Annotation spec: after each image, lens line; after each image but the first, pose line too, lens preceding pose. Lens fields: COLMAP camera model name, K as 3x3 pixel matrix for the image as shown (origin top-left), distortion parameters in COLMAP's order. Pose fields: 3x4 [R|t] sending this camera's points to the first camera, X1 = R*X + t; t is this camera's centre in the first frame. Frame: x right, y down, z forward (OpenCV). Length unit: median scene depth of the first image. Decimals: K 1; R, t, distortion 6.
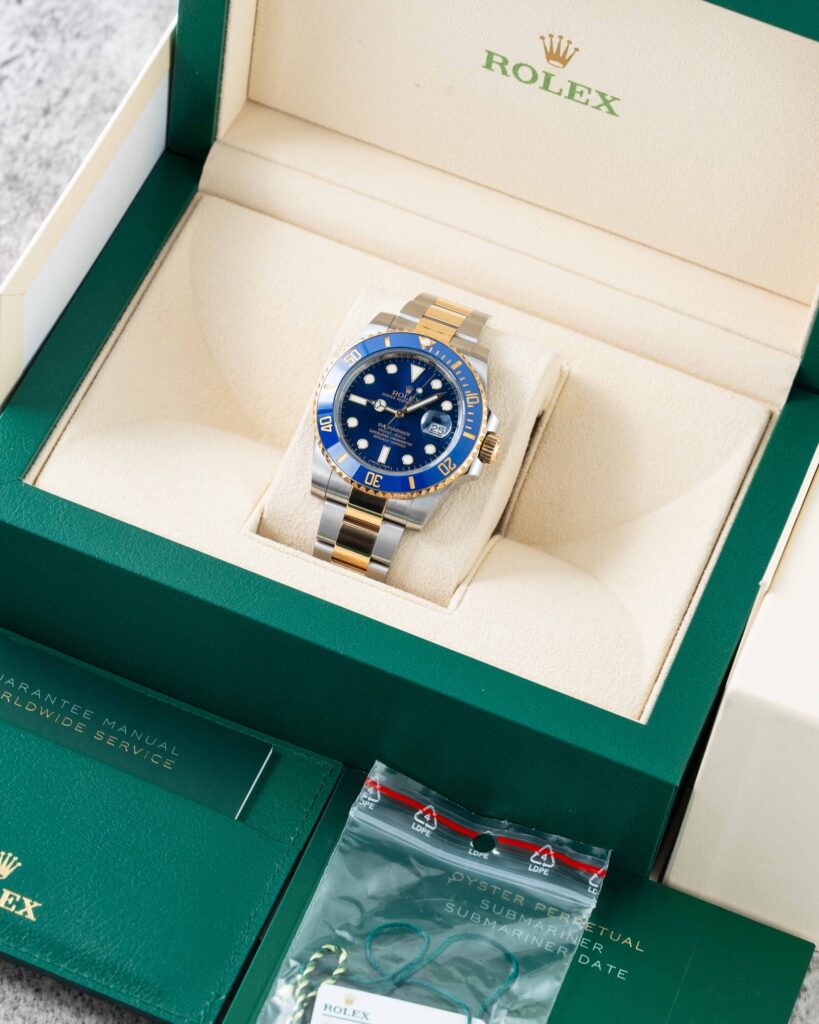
lens RADIAL K [[4490.2, 0, 409.2], [0, 4490.2, 511.7], [0, 0, 1]] dist [-0.086485, 0.000000]
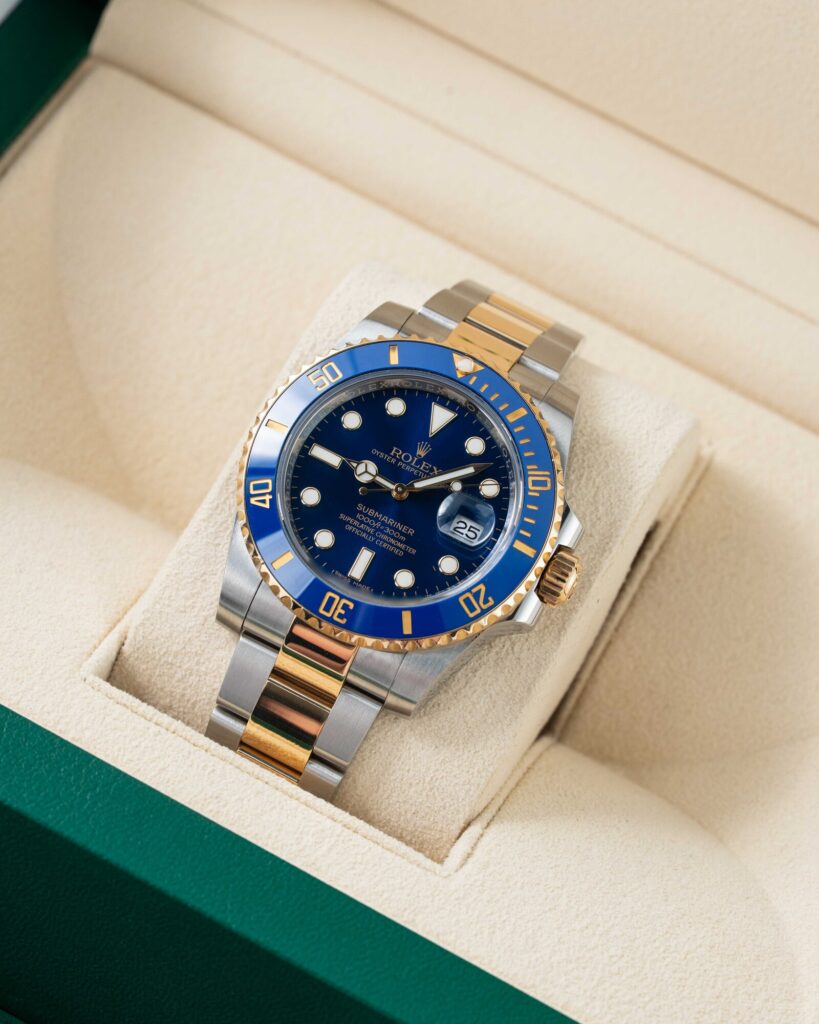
lens RADIAL K [[4490.2, 0, 408.4], [0, 4490.2, 510.8], [0, 0, 1]] dist [-0.086485, 0.000000]
pose [[0.991914, 0.126517, 0.010010, -0.006155], [-0.126180, 0.991578, -0.029167, -0.004074], [-0.013615, 0.027668, 0.999524, 0.464243]]
